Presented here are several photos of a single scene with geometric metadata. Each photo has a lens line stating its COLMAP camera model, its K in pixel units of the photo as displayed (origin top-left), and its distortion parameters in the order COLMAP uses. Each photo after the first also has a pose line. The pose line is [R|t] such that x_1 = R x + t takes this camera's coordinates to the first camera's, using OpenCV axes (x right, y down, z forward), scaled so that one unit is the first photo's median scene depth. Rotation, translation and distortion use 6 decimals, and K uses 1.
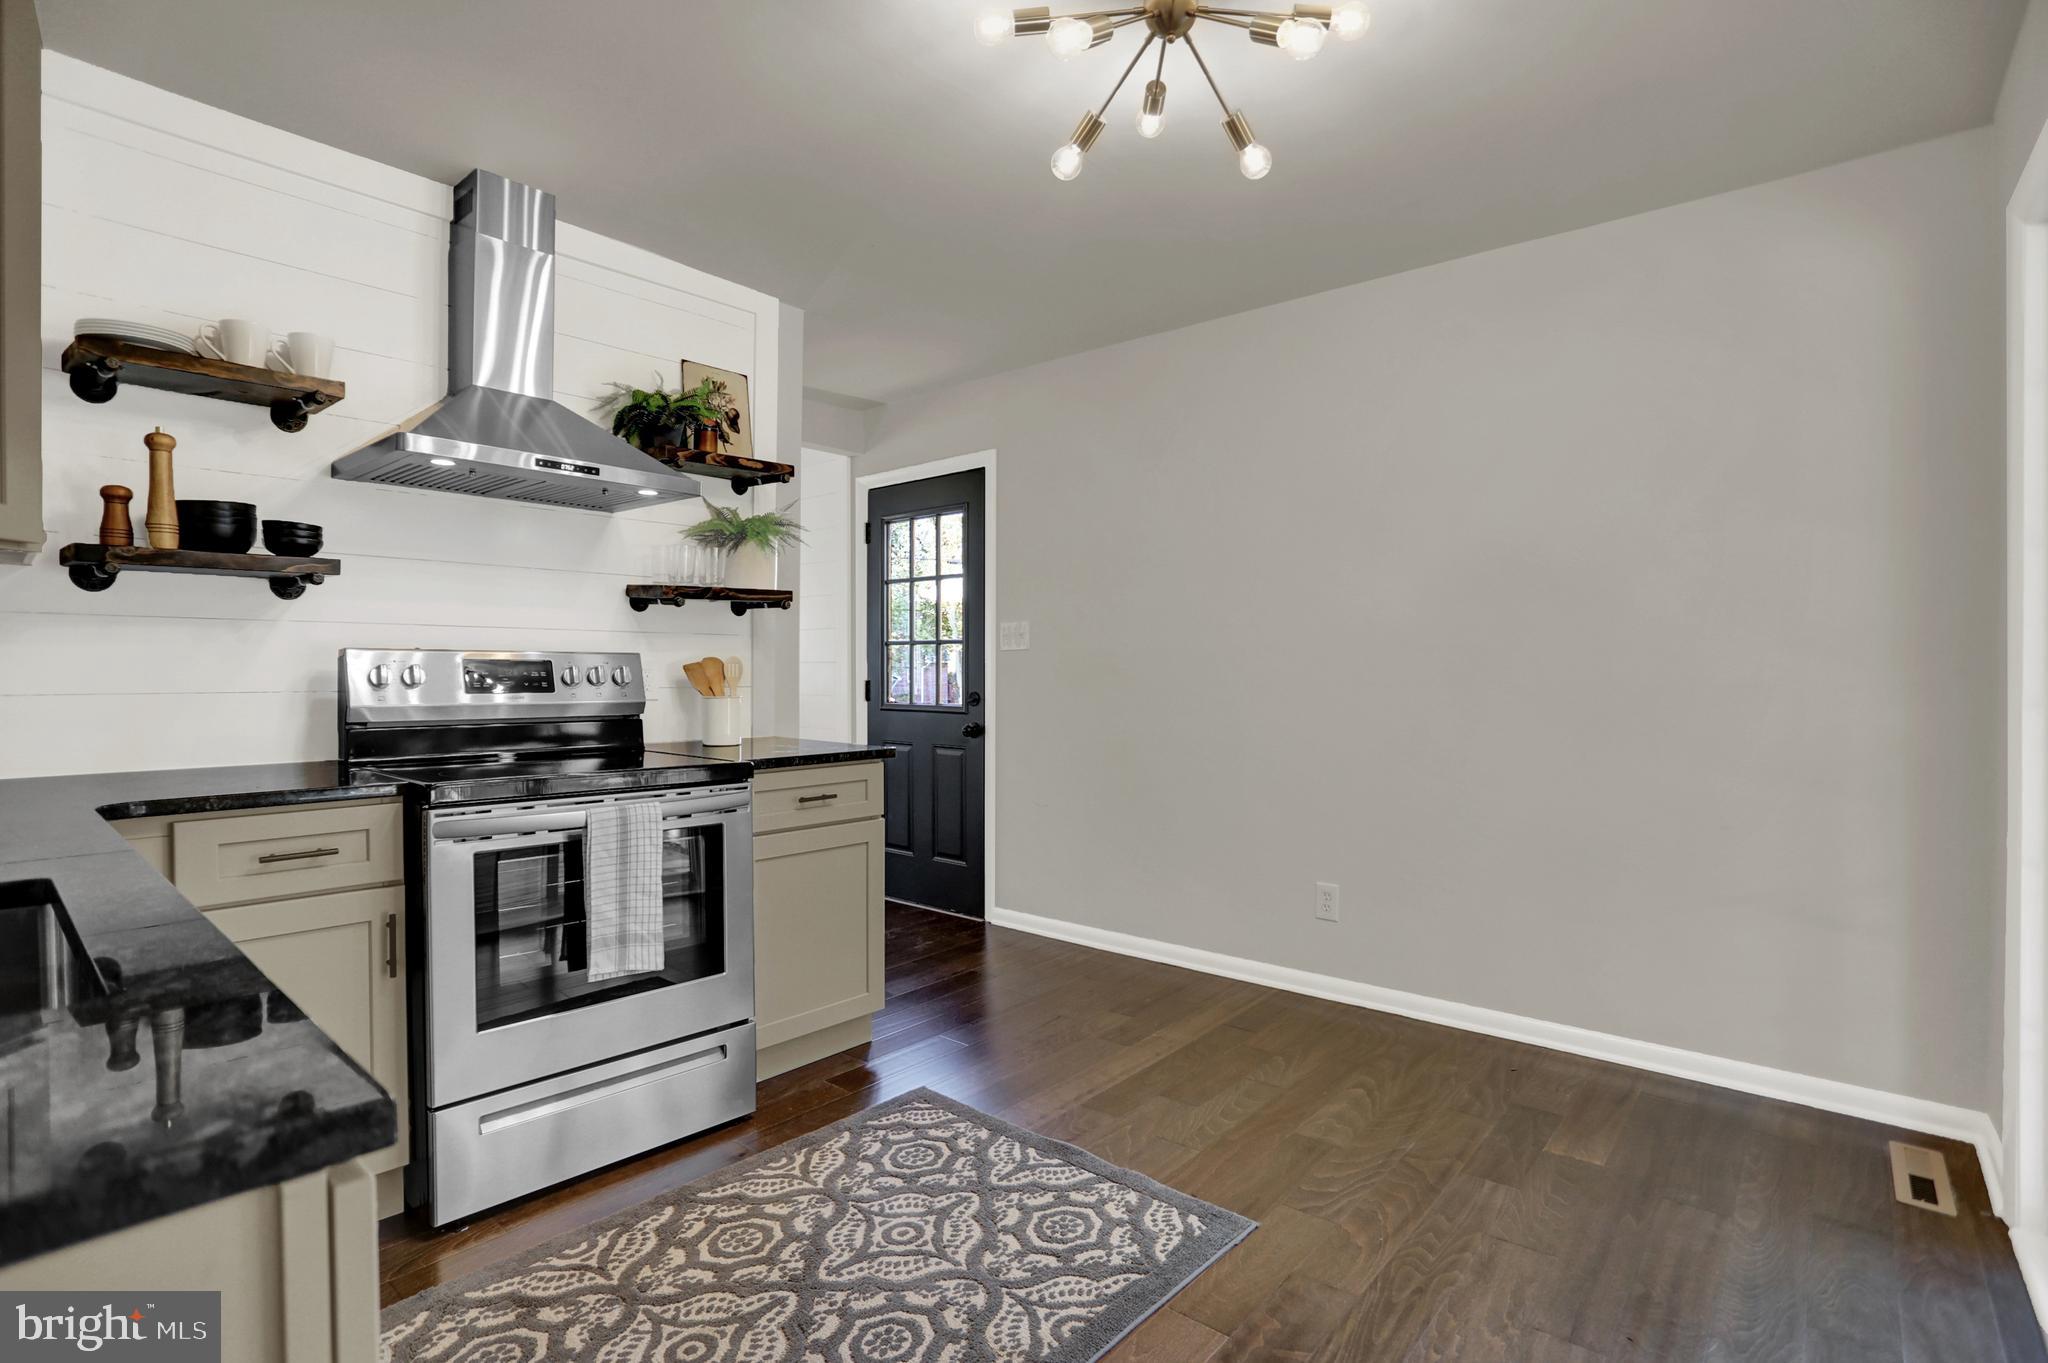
lens RADIAL K [[1003.7, 0, 1024.0], [0, 1003.7, 681.5], [0, 0, 1]] dist [-0.055928, 0.000238]
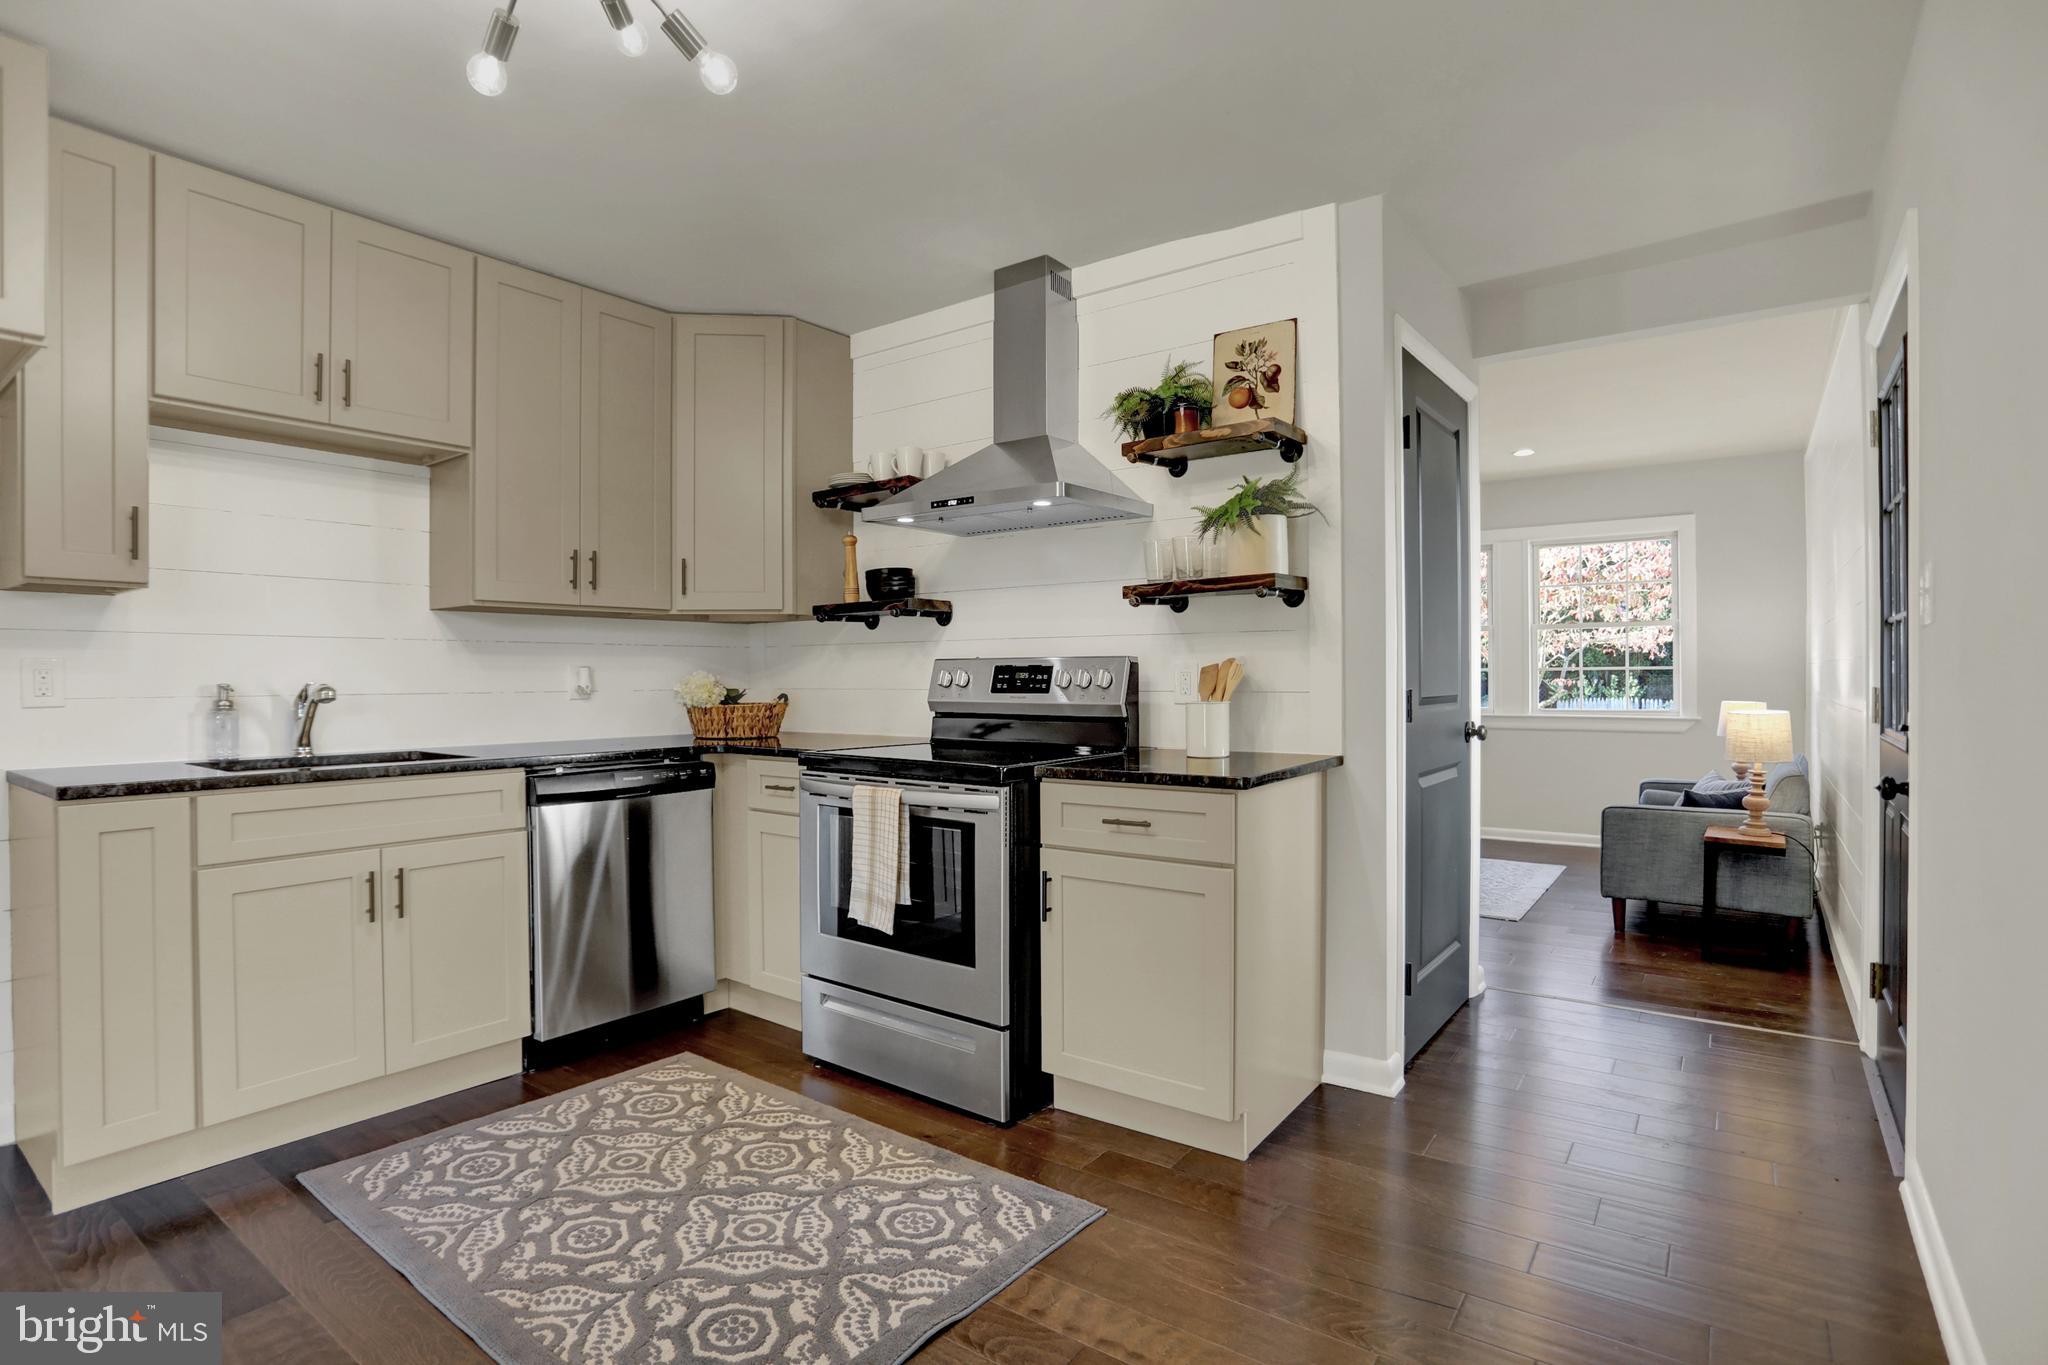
lens RADIAL K [[1003.7, 0, 1024.0], [0, 1003.7, 682.5], [0, 0, 1]] dist [-0.055928, 0.000238]
pose [[0.067227, 0.013630, -0.997645, 0.788828], [-0.002190, 0.999906, 0.013513, -0.019231], [0.997735, 0.001277, 0.067250, 1.053673]]
